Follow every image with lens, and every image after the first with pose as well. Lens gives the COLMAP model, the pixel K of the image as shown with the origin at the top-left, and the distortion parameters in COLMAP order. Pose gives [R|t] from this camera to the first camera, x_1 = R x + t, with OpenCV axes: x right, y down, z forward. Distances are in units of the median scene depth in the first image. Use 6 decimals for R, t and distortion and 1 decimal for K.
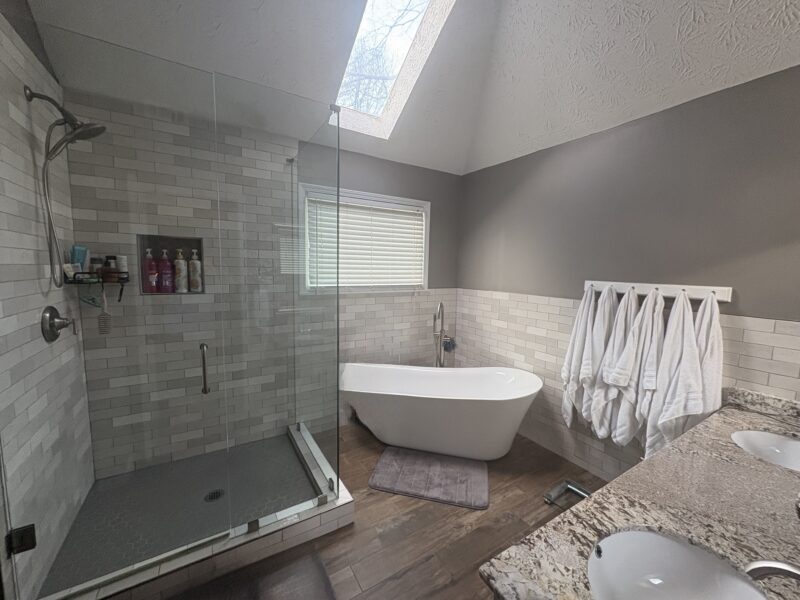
lens RADIAL K [[317.5, 0, 398.7], [0, 317.5, 297.3], [0, 0, 1]] dist [-0.002055, 0.000781]
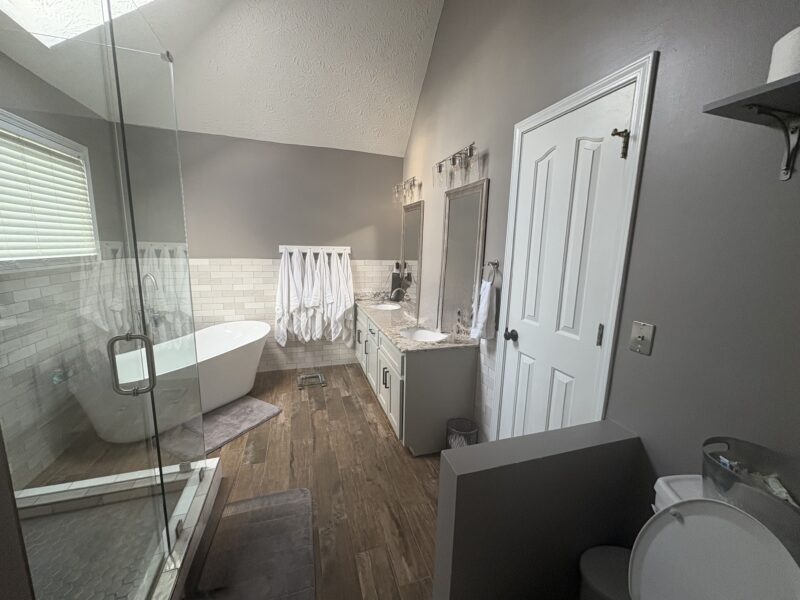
lens RADIAL K [[317.5, 0, 401.2], [0, 317.5, 298.7], [0, 0, 1]] dist [-0.002055, 0.000781]
pose [[0.229445, -0.177518, 0.956997, -0.797219], [0.073877, 0.983567, 0.164734, -0.011761], [-0.970514, 0.032903, 0.238789, 0.125326]]
